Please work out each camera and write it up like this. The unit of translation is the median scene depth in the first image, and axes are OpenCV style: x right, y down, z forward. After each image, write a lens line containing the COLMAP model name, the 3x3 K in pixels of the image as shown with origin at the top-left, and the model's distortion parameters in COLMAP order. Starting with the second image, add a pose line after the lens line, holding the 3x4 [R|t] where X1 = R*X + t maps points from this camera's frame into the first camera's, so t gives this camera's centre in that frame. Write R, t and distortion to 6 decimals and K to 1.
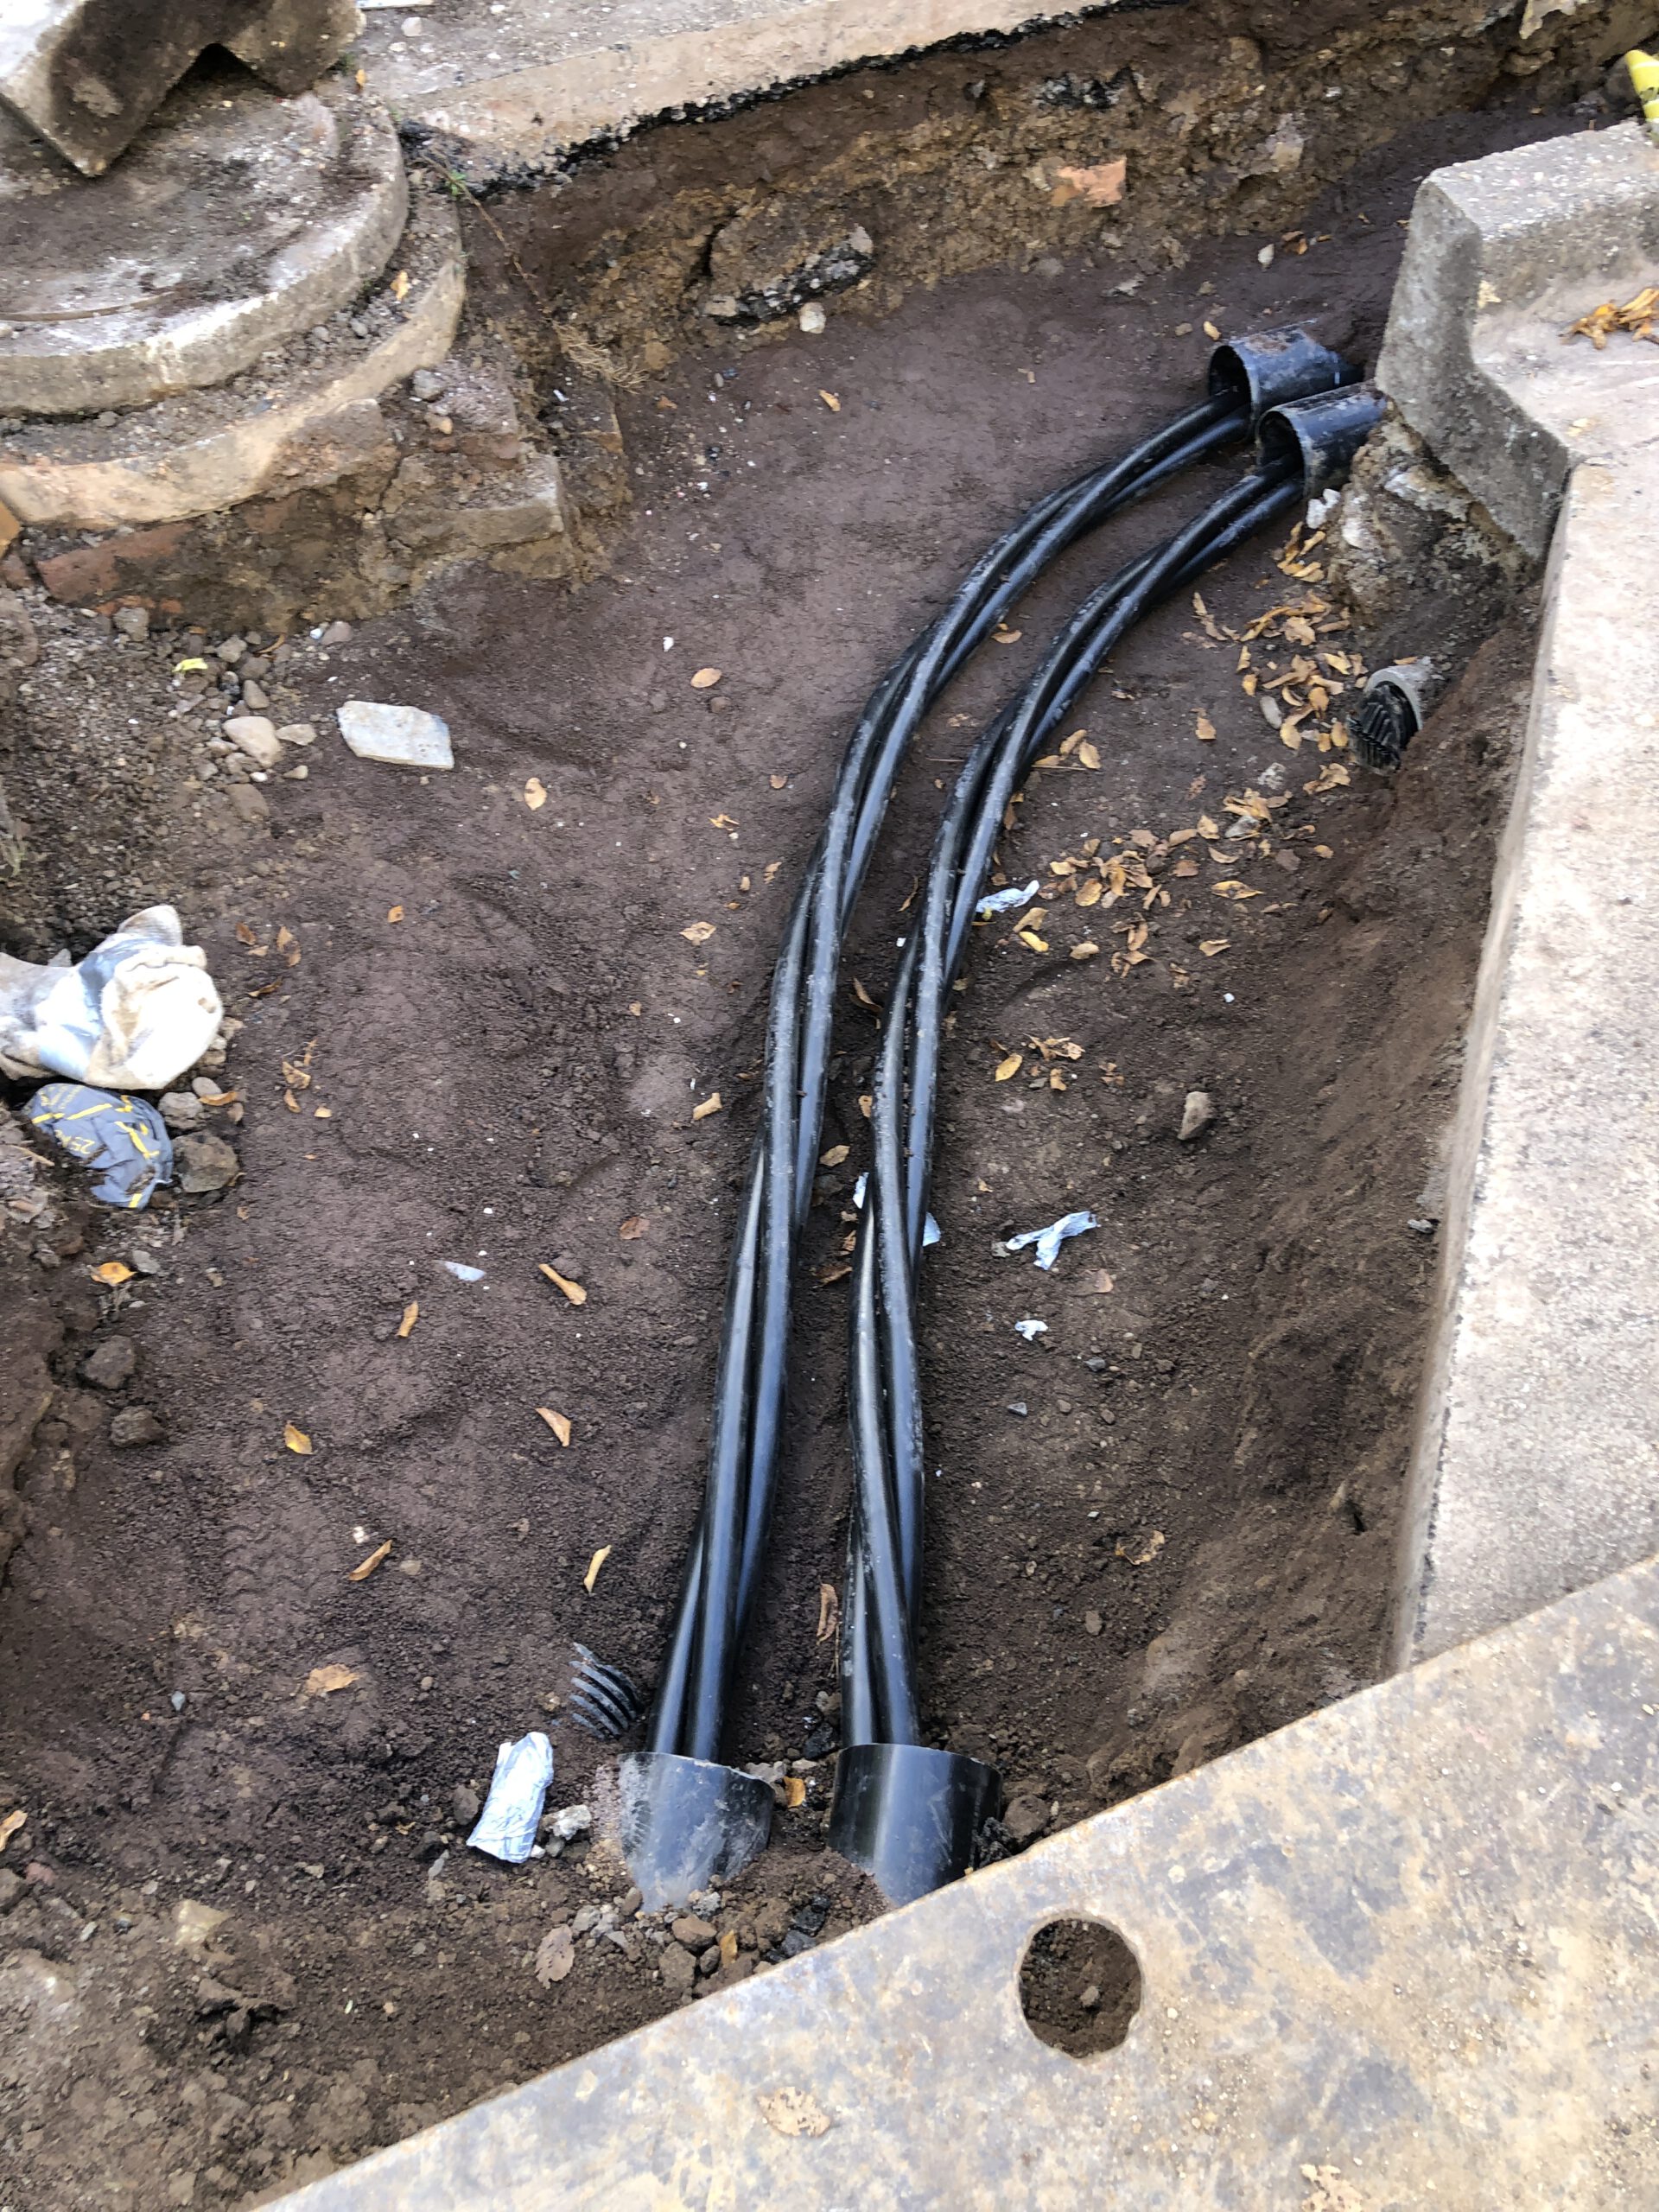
lens RADIAL K [[1805.8, 0, 829.5], [0, 1805.8, 1106.0], [0, 0, 1]] dist [-0.008730, 0.033841]
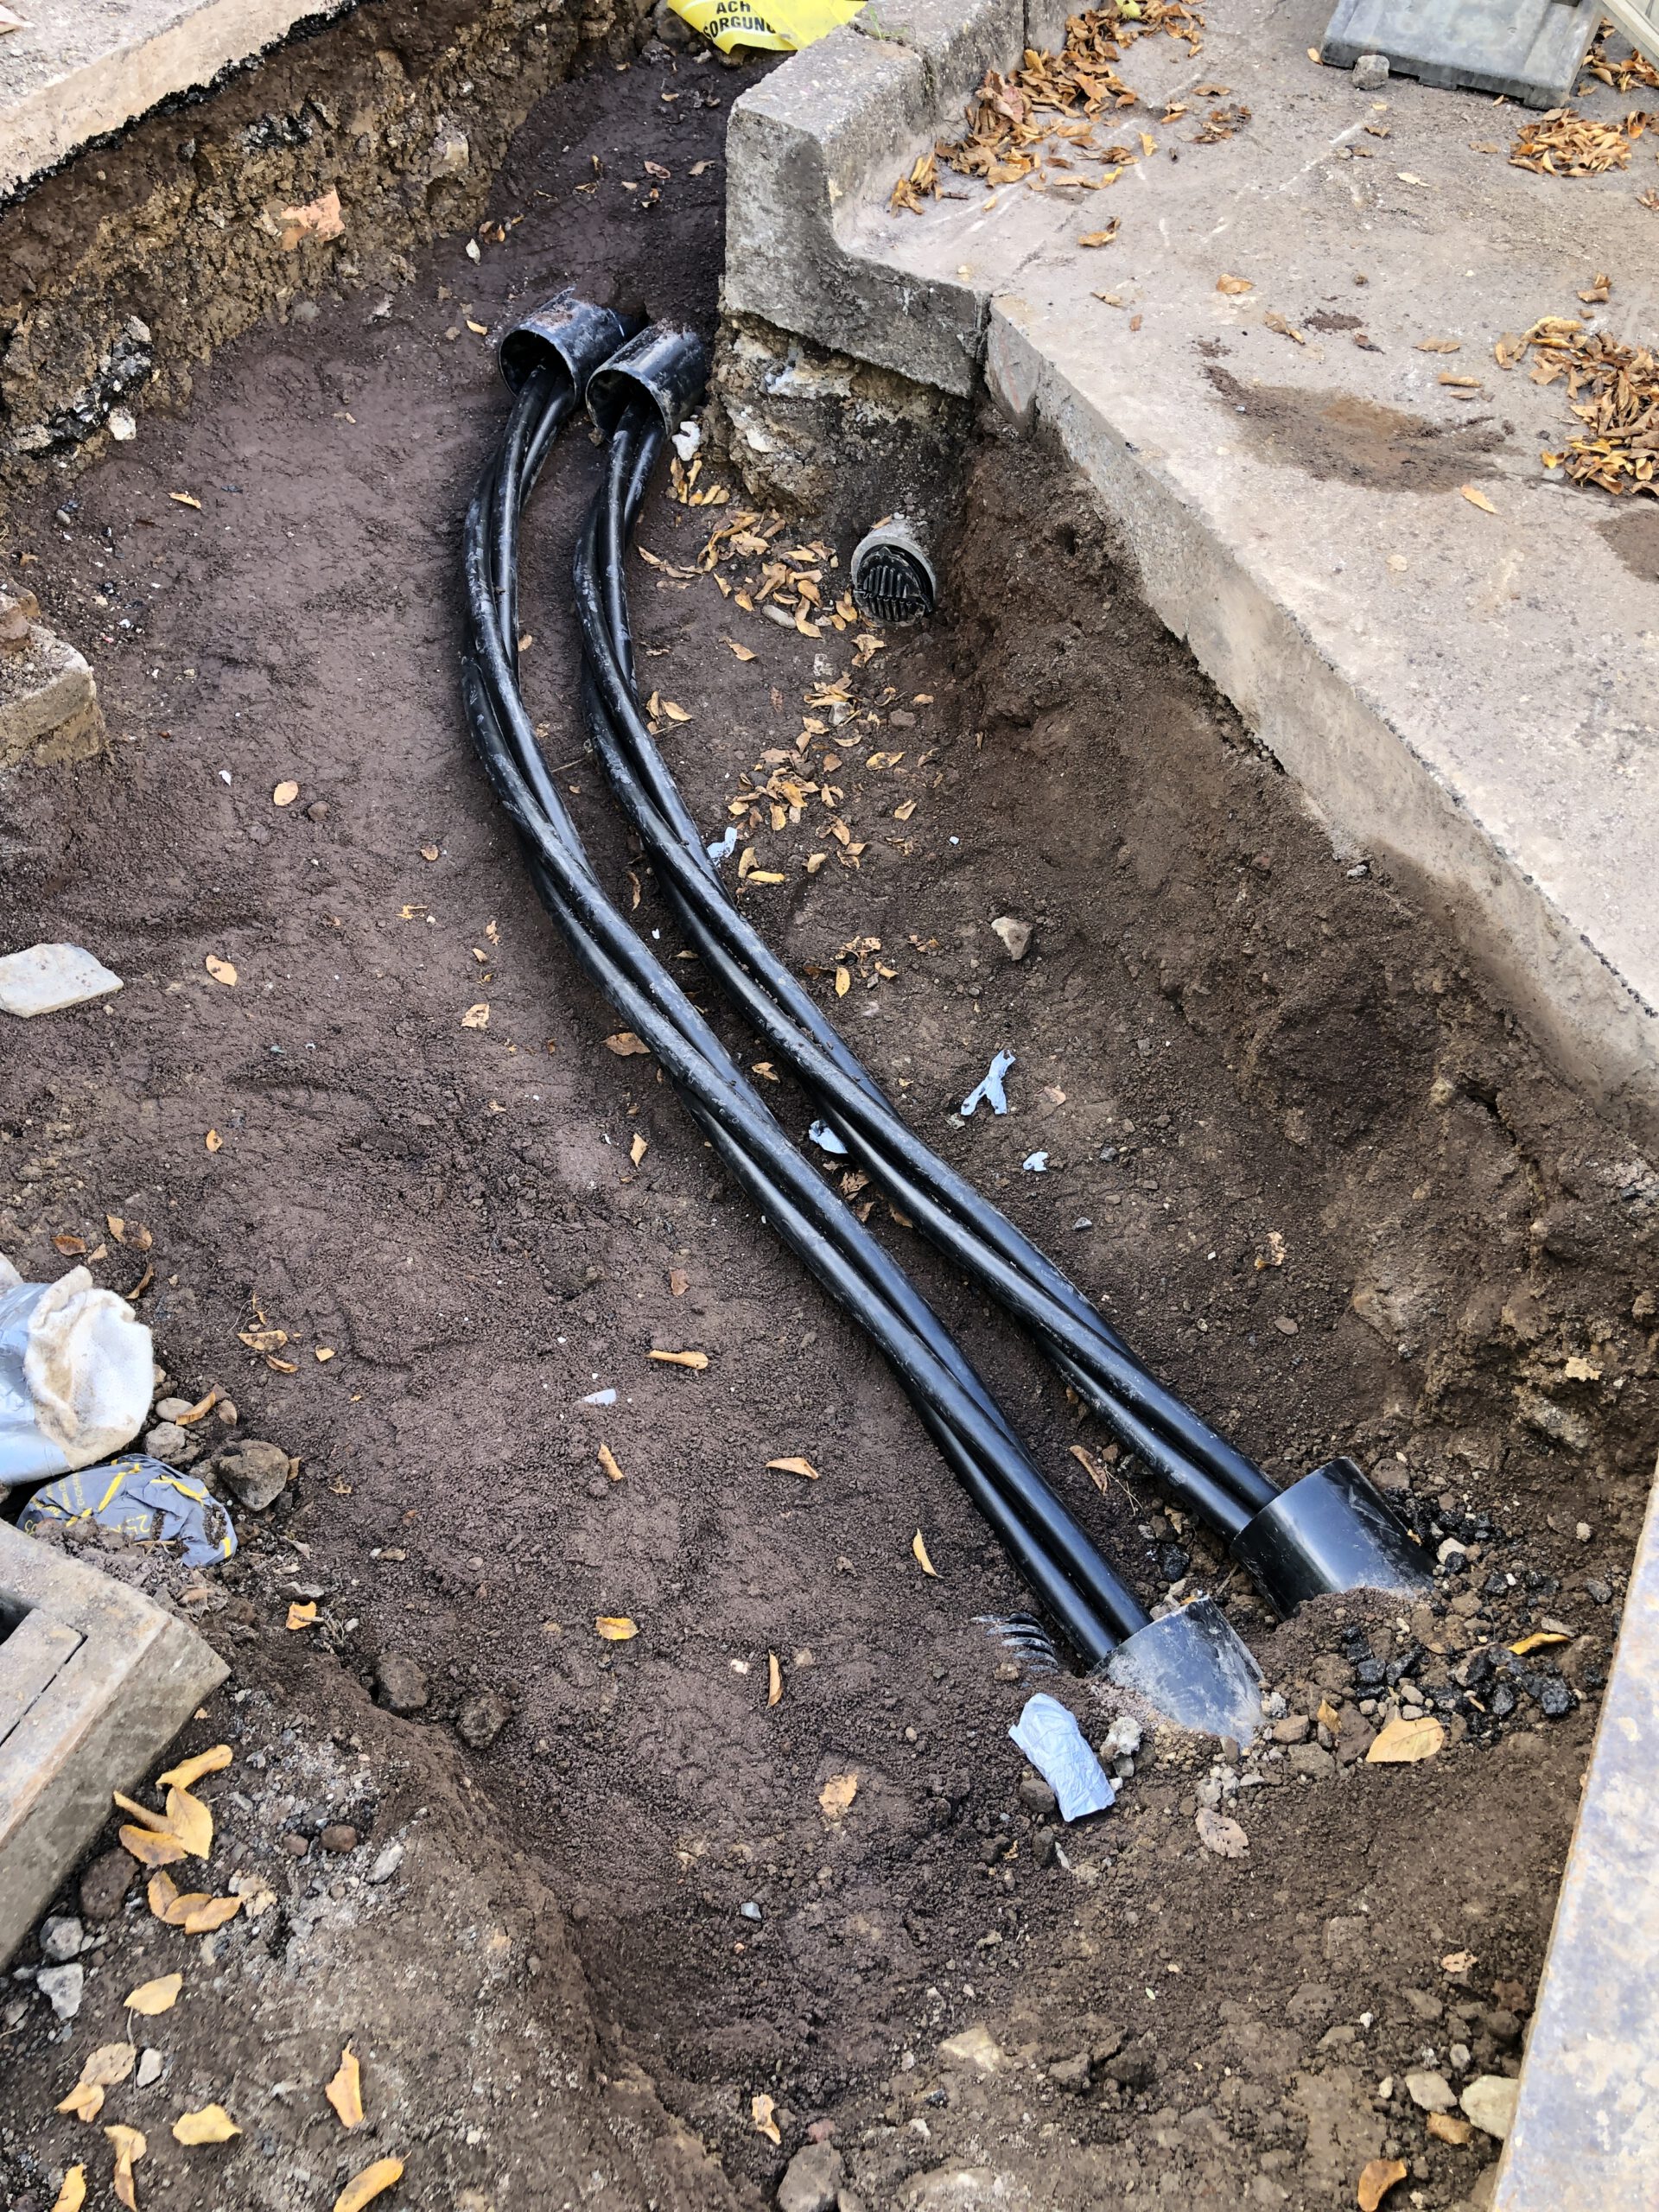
lens RADIAL K [[1812.5, 0, 823.9], [0, 1812.5, 1100.0], [0, 0, 1]] dist [0.019601, -0.019889]
pose [[0.744930, -0.466340, 0.477081, -0.413347], [0.484106, 0.869901, 0.094417, -0.061674], [-0.459043, 0.160623, 0.873773, 0.097713]]
